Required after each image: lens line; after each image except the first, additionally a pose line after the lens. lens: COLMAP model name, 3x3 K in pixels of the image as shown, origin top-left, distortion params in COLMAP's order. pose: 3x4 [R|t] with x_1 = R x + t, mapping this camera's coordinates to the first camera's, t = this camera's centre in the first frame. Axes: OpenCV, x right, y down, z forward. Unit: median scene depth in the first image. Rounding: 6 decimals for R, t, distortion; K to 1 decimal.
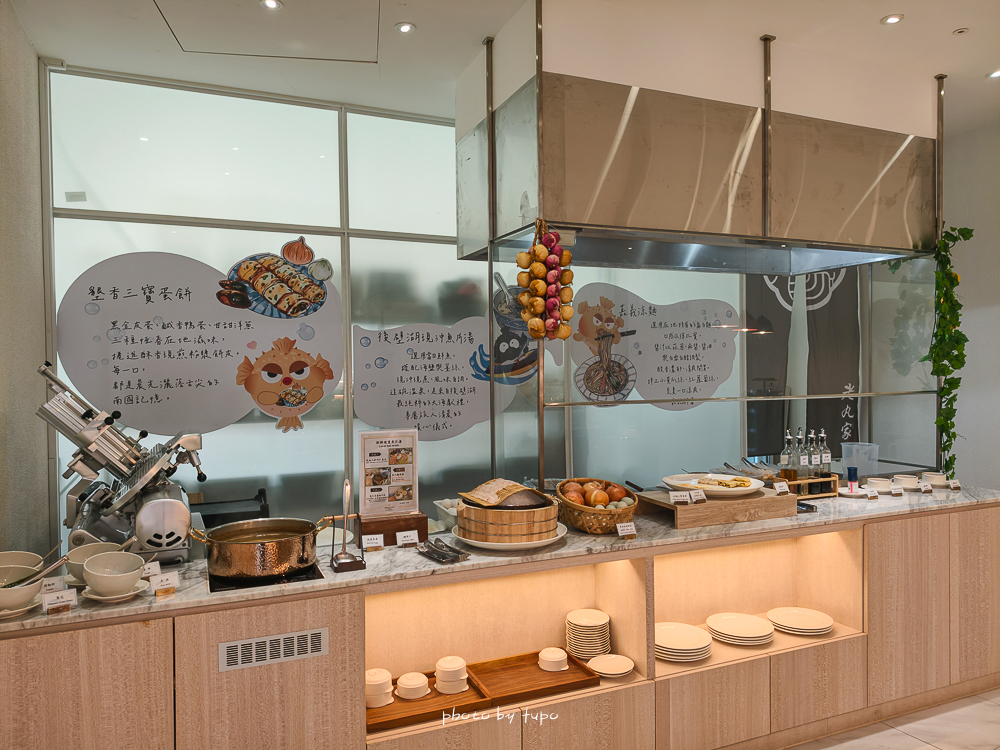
lens RADIAL K [[712.5, 0, 498.6], [0, 712.5, 374.4], [0, 0, 1]] dist [-0.002471, -0.001341]
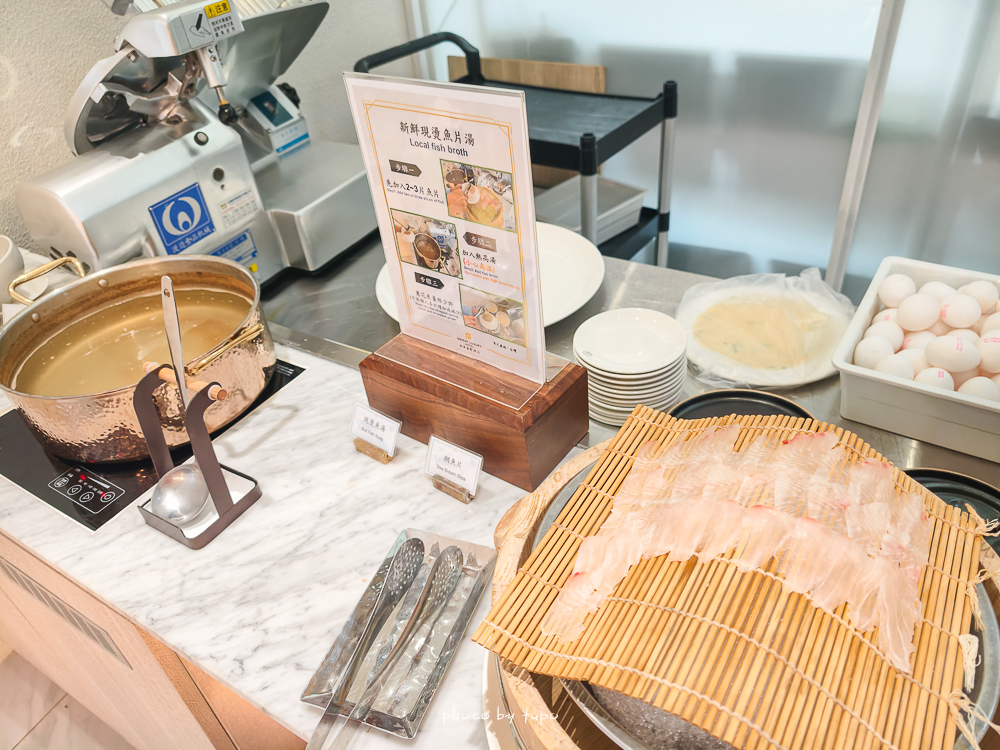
lens RADIAL K [[712.5, 0, 501.4], [0, 712.5, 376.6], [0, 0, 1]] dist [-0.002471, -0.001341]
pose [[0.549146, 0.475769, -0.687083, 0.074923], [0.072698, 0.791827, 0.606403, 0.011333], [0.832559, -0.382953, 0.400241, 0.883893]]
